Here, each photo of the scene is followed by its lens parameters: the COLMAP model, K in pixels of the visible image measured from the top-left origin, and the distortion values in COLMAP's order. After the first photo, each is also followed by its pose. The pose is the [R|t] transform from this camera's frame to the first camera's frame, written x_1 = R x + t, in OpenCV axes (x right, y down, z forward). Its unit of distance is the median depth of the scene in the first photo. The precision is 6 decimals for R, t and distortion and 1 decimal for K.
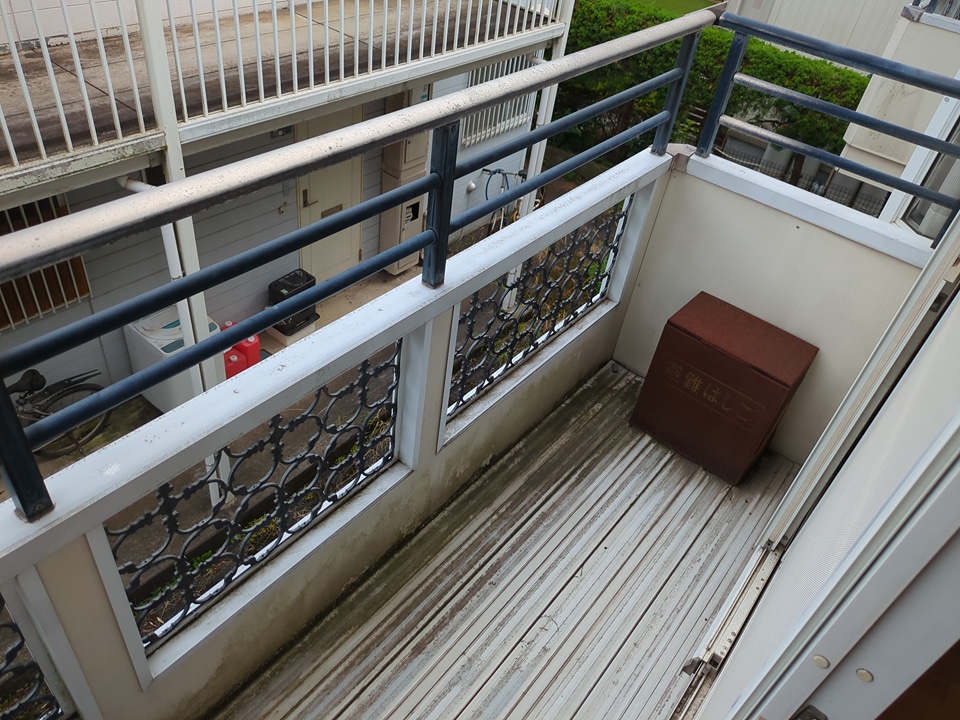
lens RADIAL K [[725.8, 0, 480.0], [0, 725.8, 360.0], [0, 0, 1]] dist [0.053681, -0.030246]
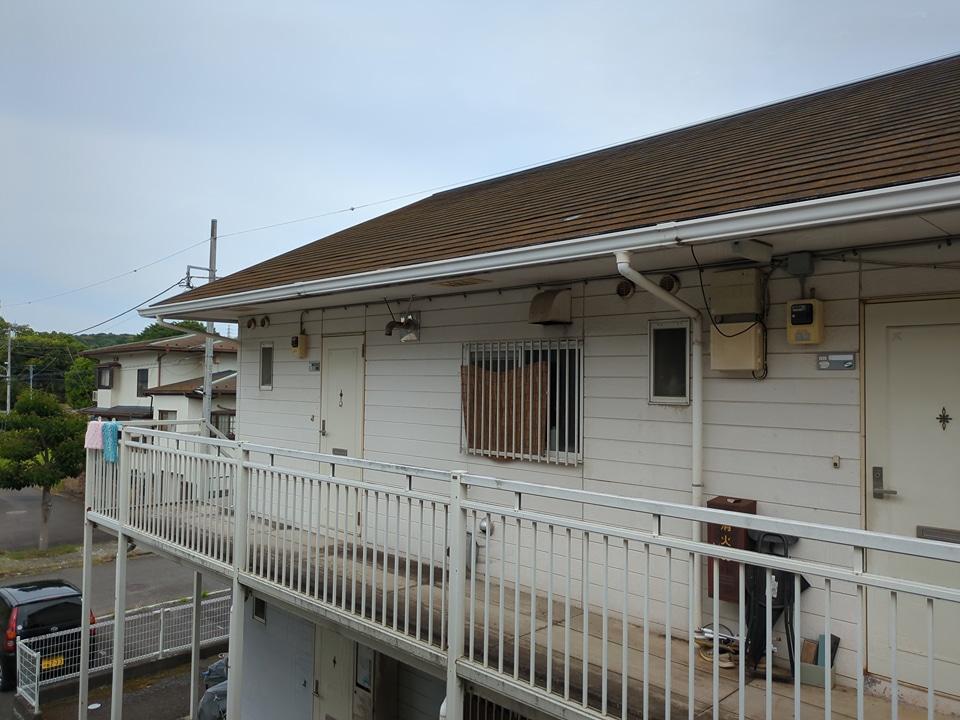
lens RADIAL K [[725.8, 0, 480.0], [0, 725.8, 360.0], [0, 0, 1]] dist [0.053681, -0.030246]
pose [[-0.105536, -0.176781, -0.978576, 0.743154], [-0.667916, 0.741654, -0.061948, -0.575859], [0.736716, 0.647069, -0.196347, 0.880798]]
